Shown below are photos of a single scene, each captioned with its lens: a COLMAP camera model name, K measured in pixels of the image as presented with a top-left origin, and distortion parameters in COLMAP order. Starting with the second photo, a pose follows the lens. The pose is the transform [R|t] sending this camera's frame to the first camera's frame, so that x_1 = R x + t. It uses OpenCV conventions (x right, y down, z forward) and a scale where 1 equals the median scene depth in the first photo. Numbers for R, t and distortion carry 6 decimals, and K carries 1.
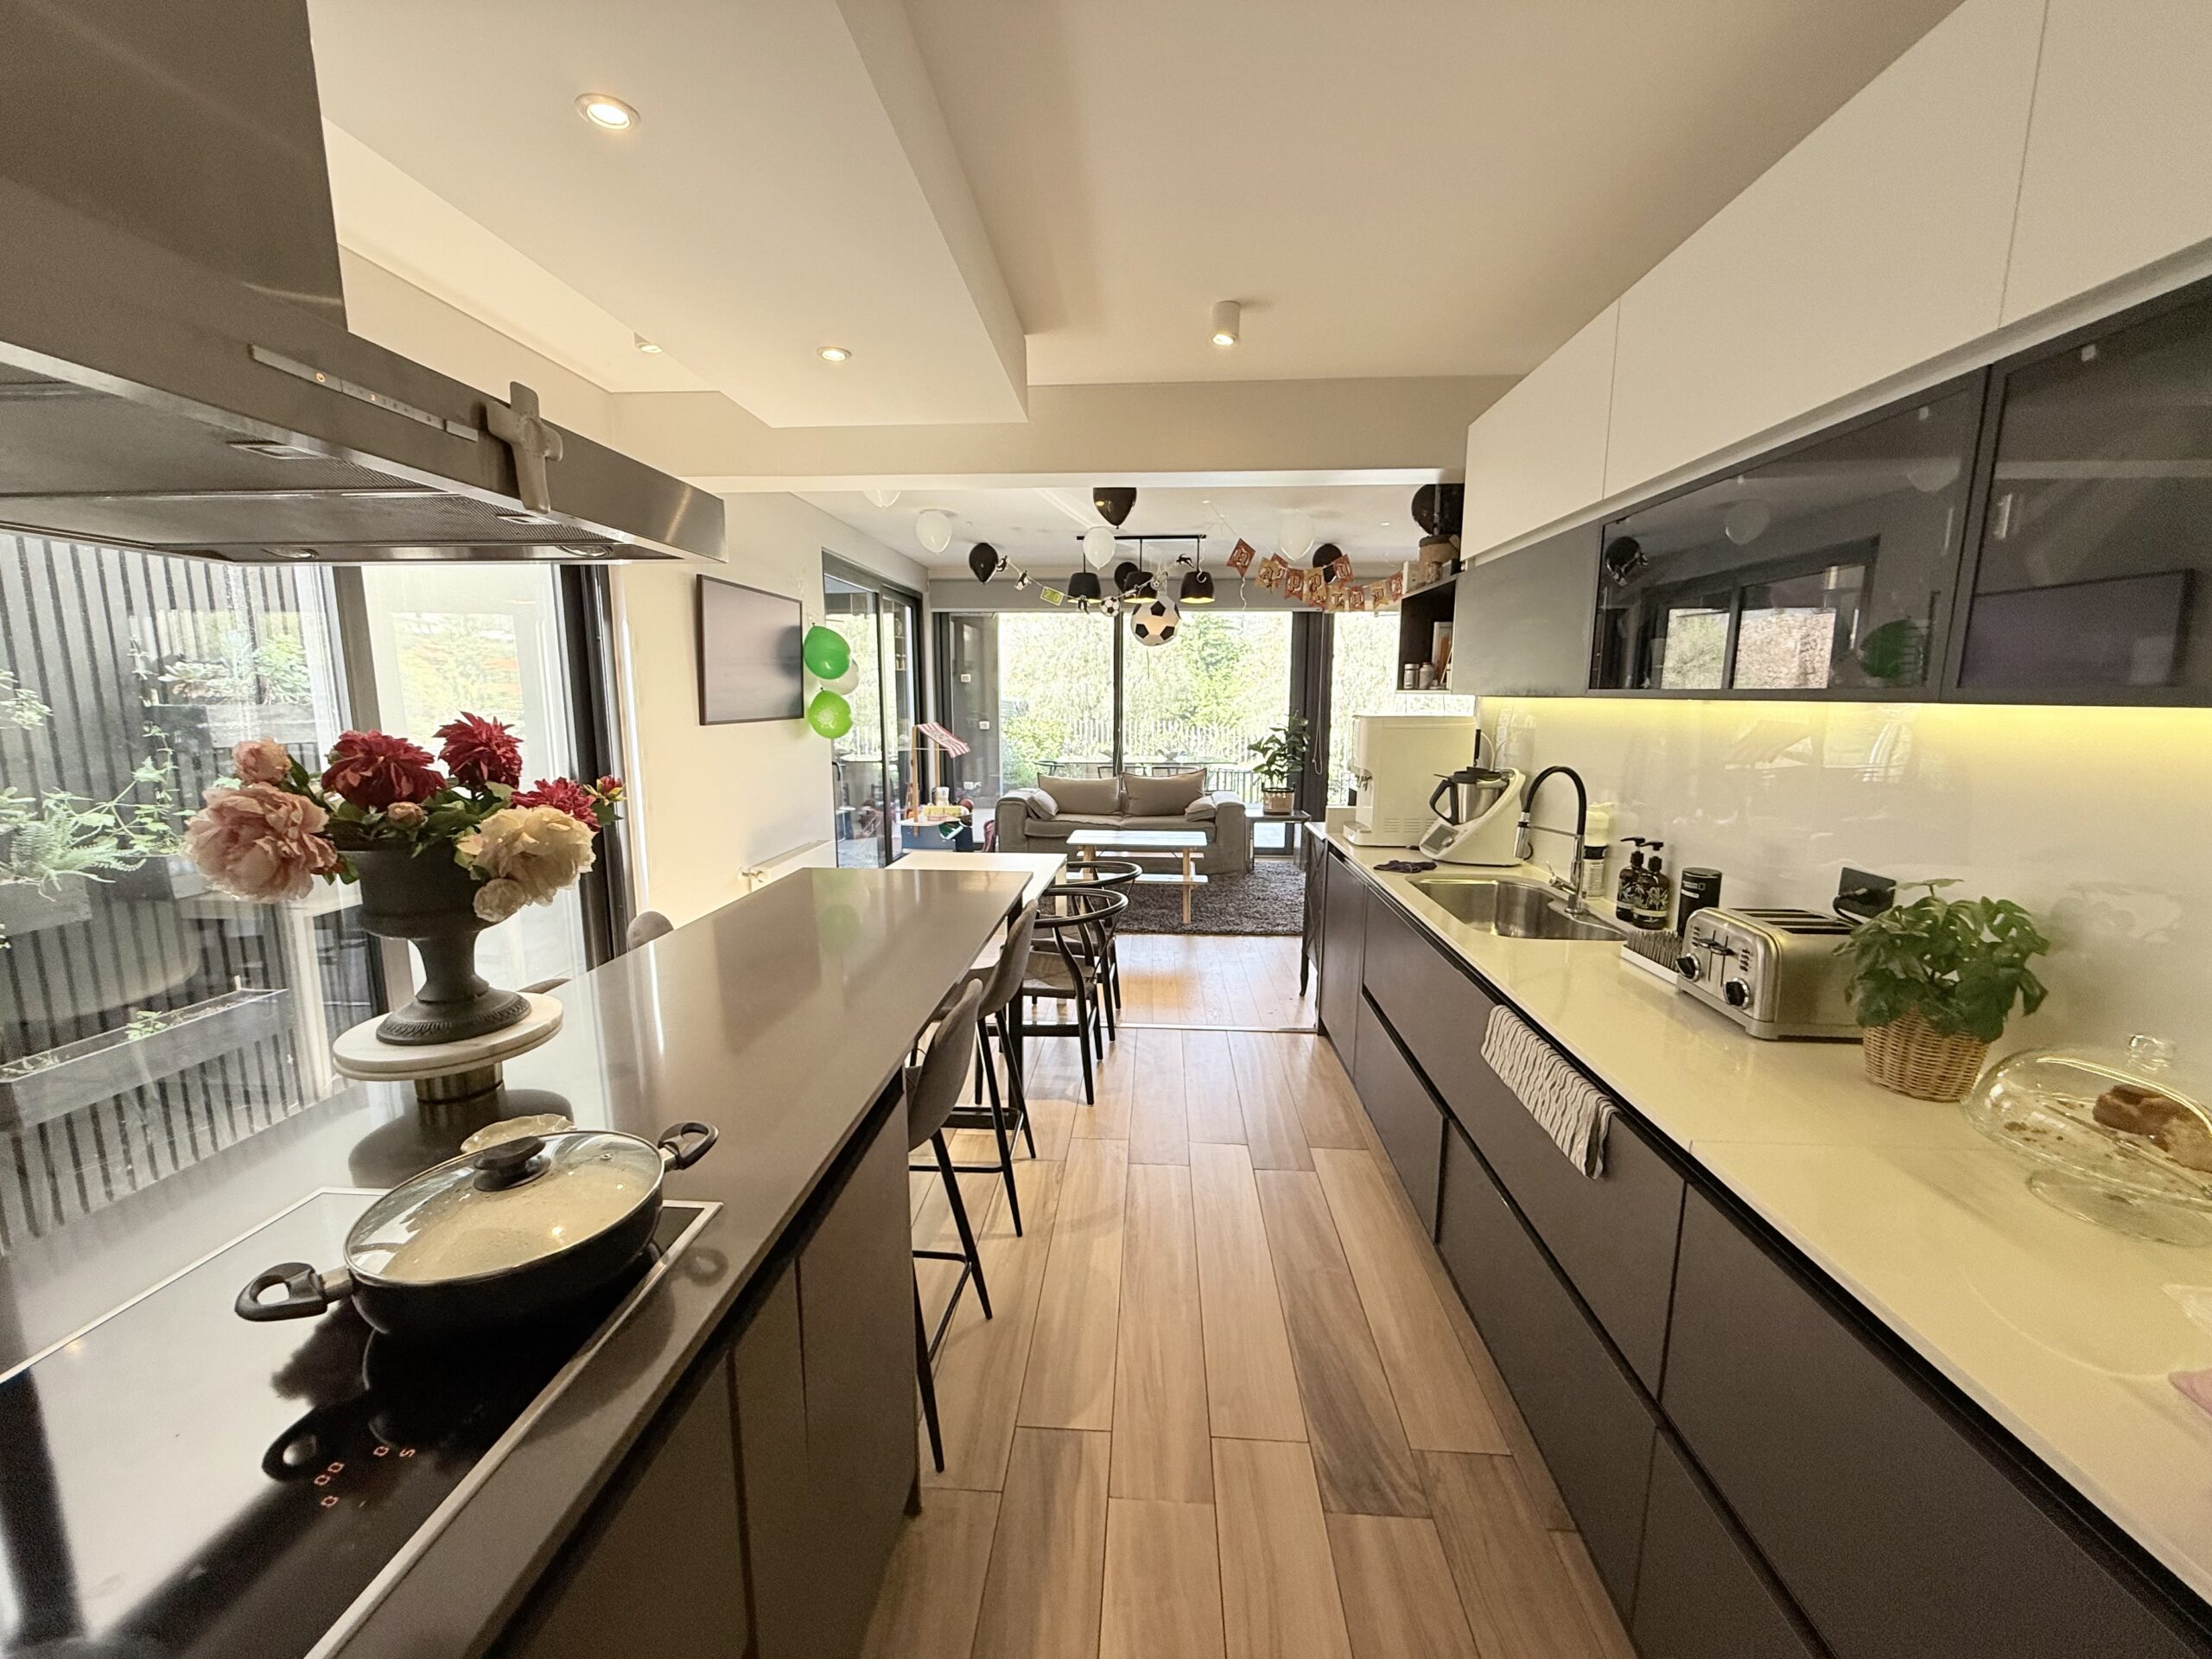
lens RADIAL K [[884.4, 0, 1101.1], [0, 884.4, 832.2], [0, 0, 1]] dist [0.000149, 0.000584]
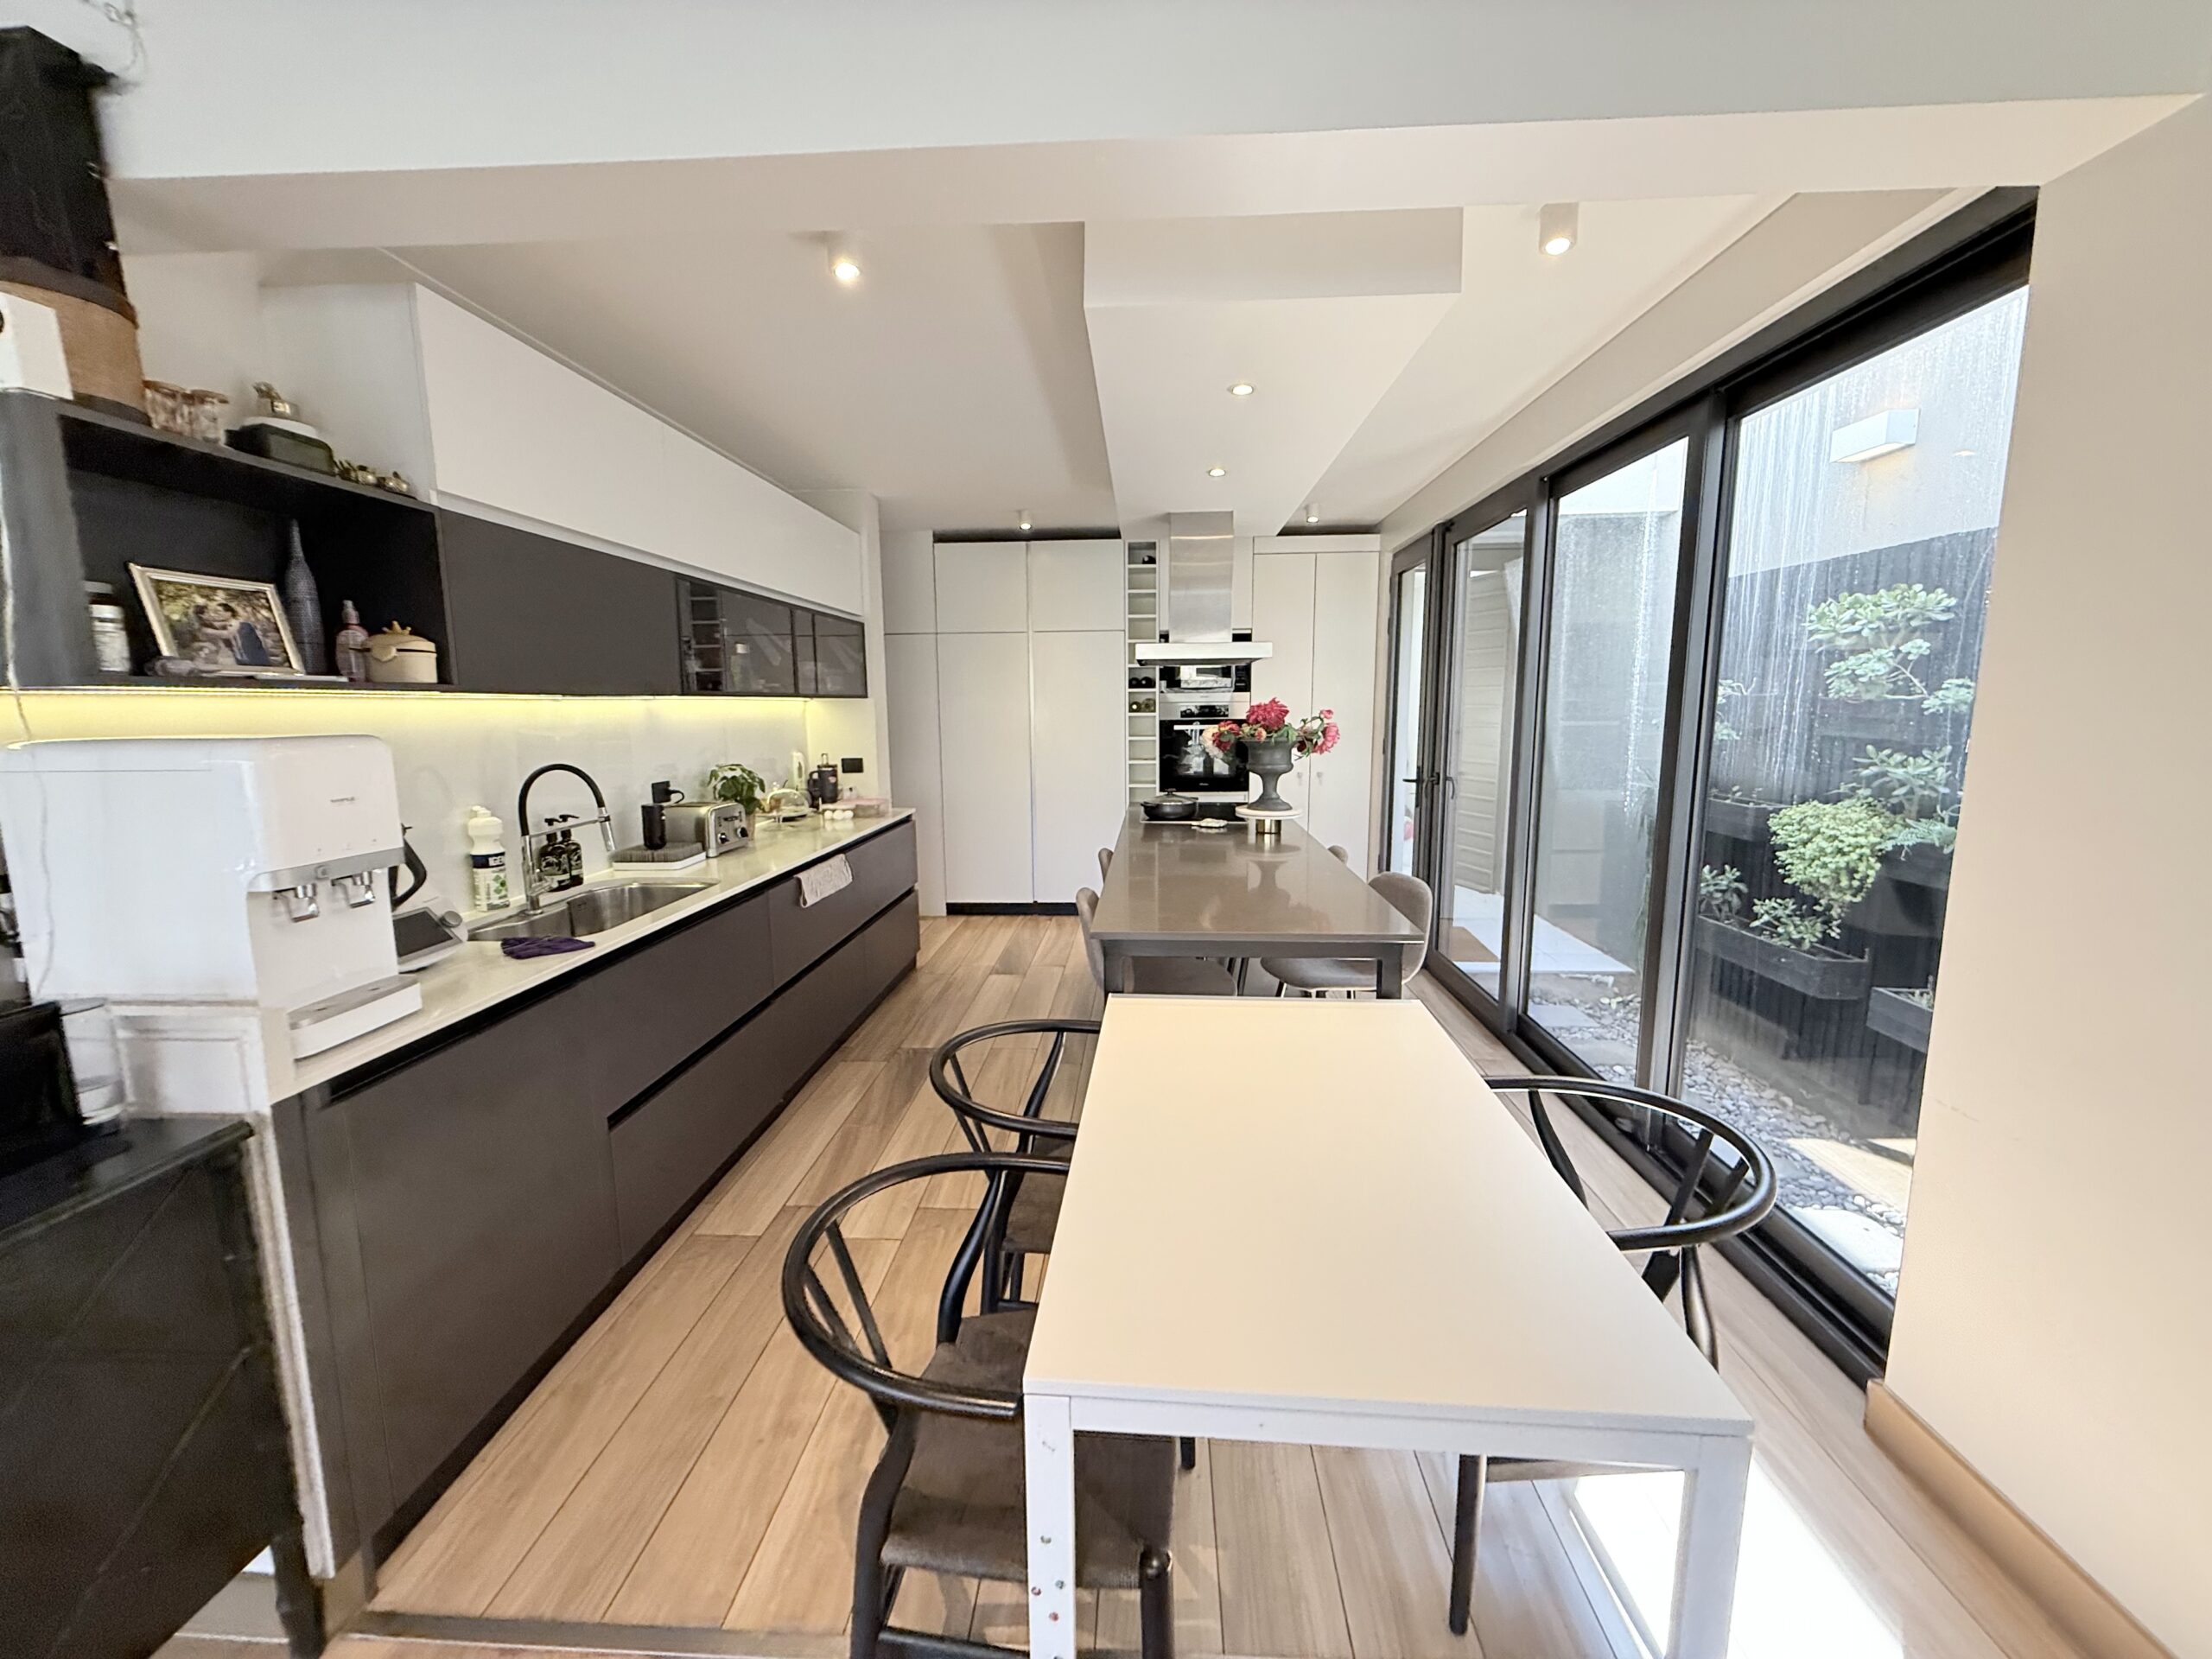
lens RADIAL K [[884.4, 0, 1095.9], [0, 884.4, 821.1], [0, 0, 1]] dist [0.000149, 0.000584]
pose [[-0.999981, 0.006218, -0.000373, -0.100527], [0.005843, 0.957085, 0.289749, -0.328226], [0.002159, 0.289741, -0.957103, 2.162236]]
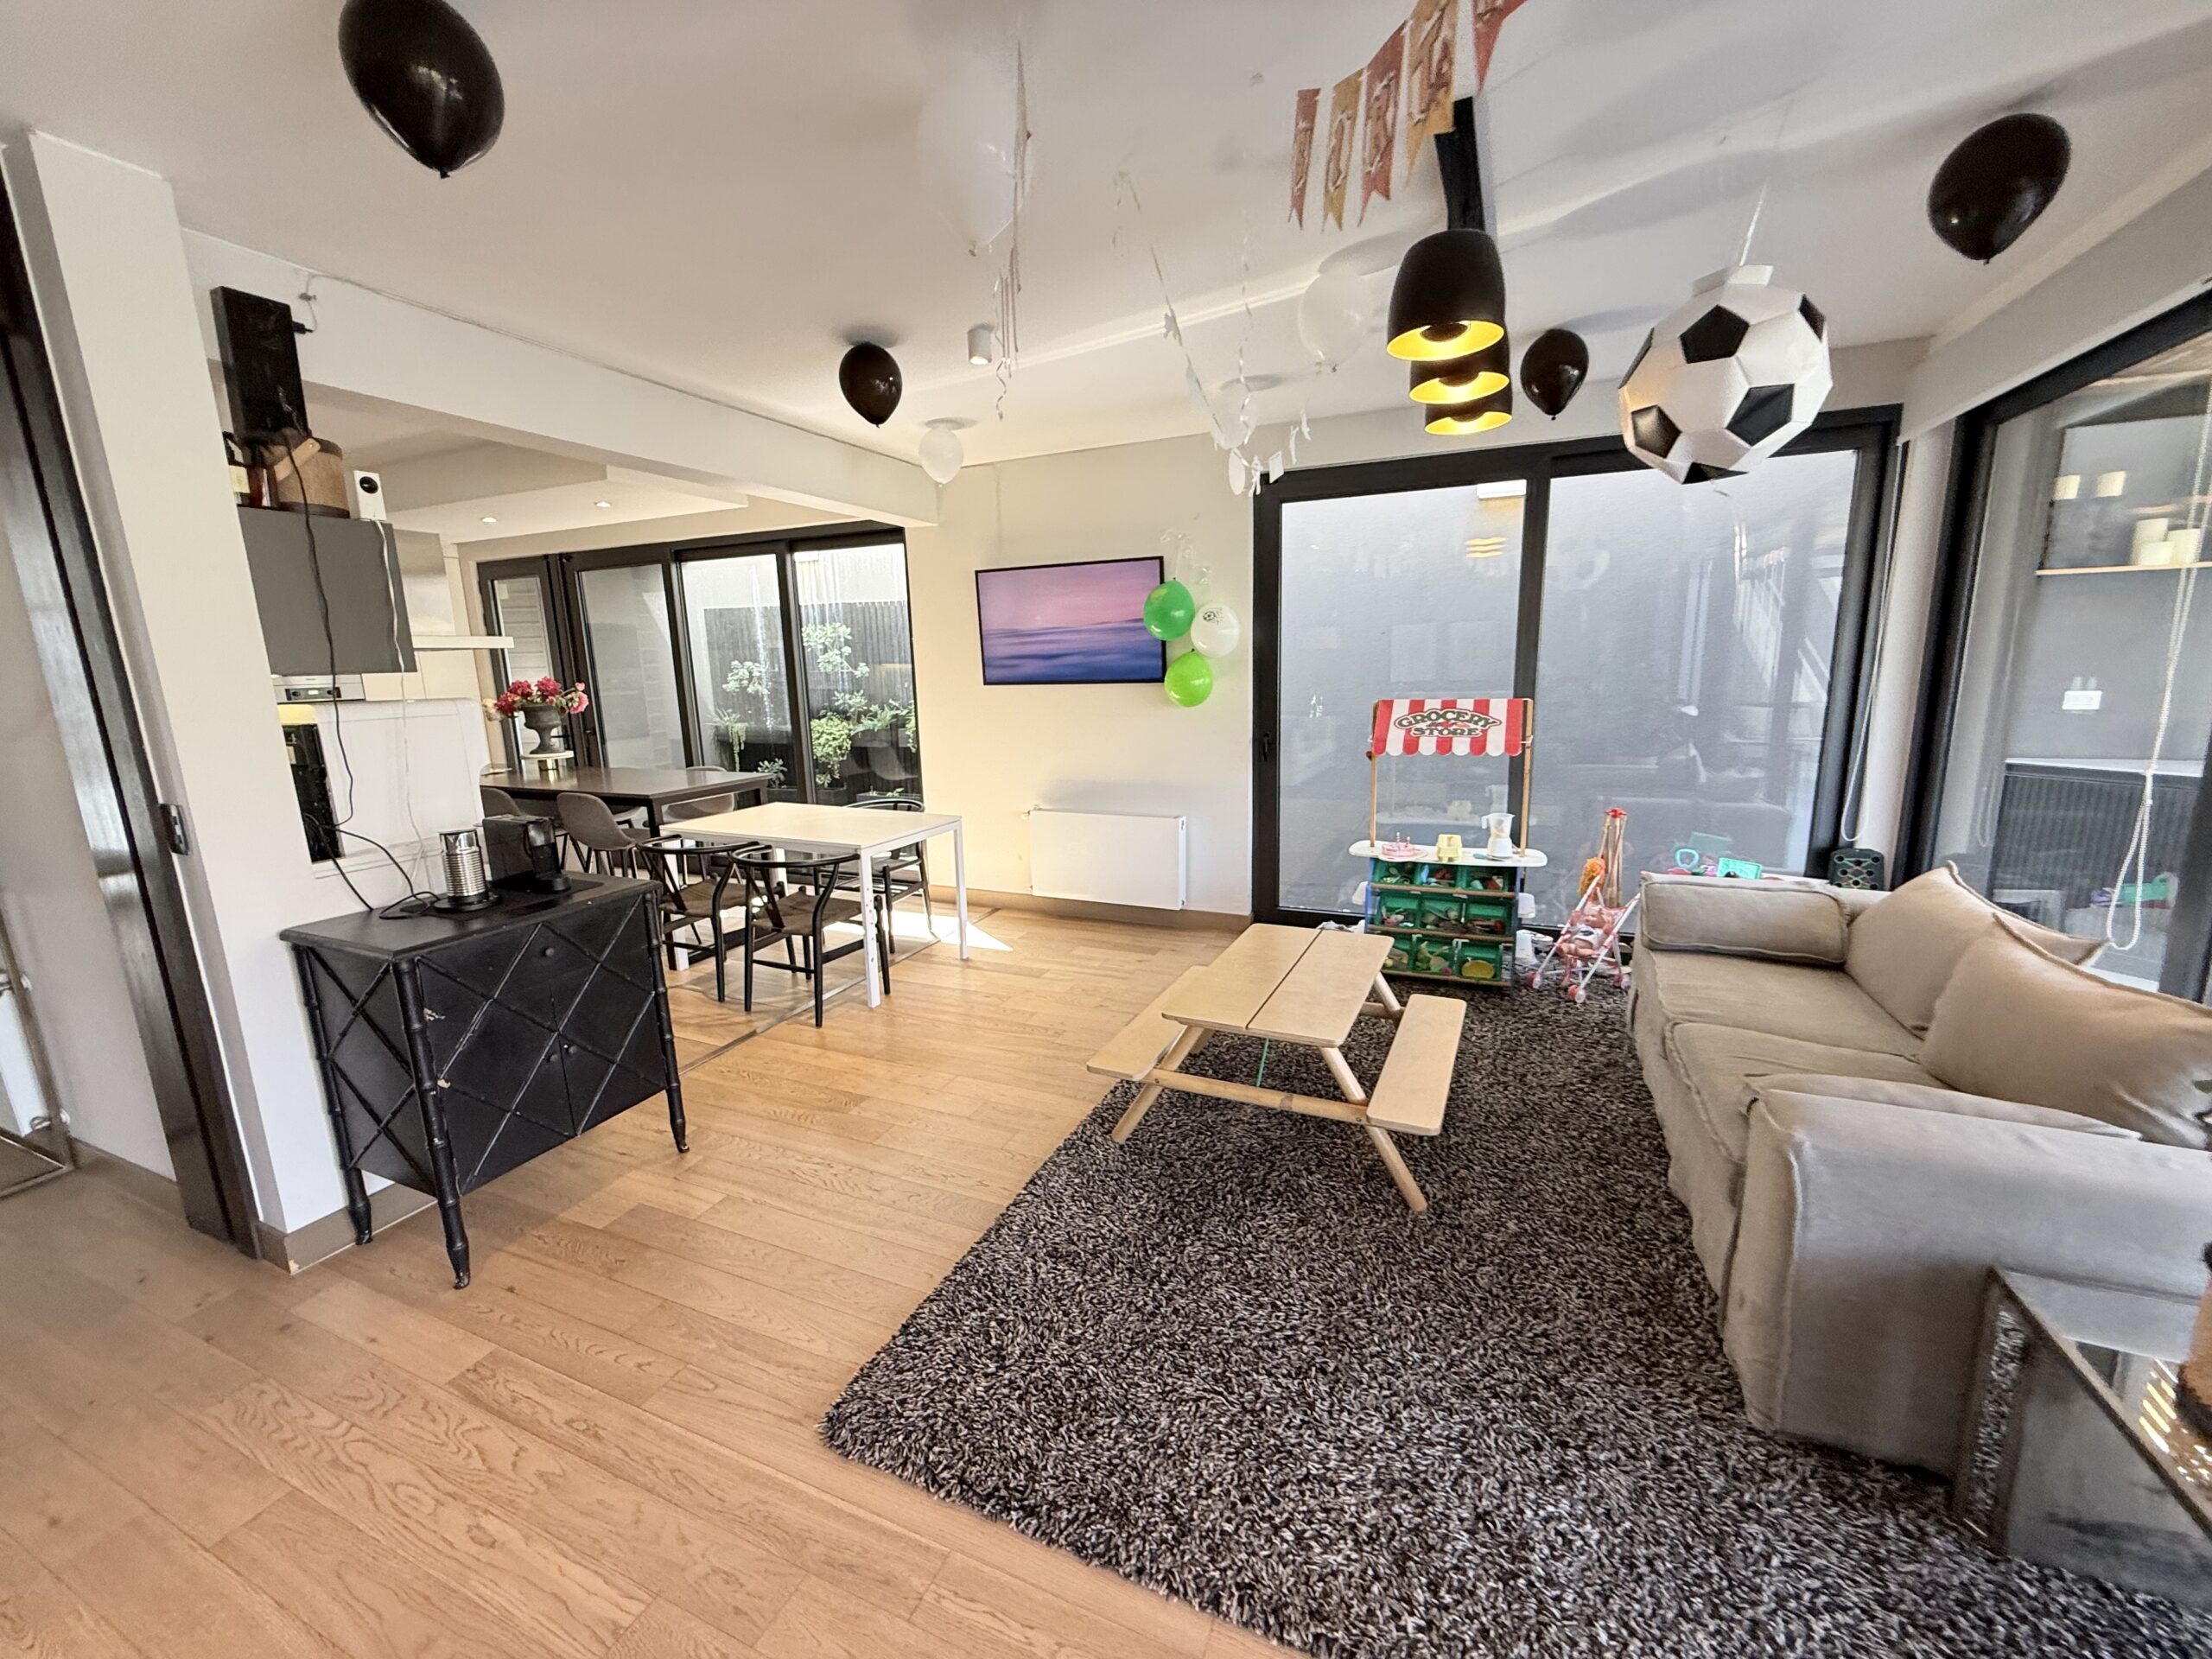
lens RADIAL K [[884.4, 0, 1108.3], [0, 884.4, 834.6], [0, 0, 1]] dist [0.000149, 0.000584]
pose [[-0.354547, 0.181782, -0.917198, 1.680618], [-0.125960, 0.962694, 0.239489, -0.450740], [0.926515, 0.200440, -0.318423, 2.992911]]
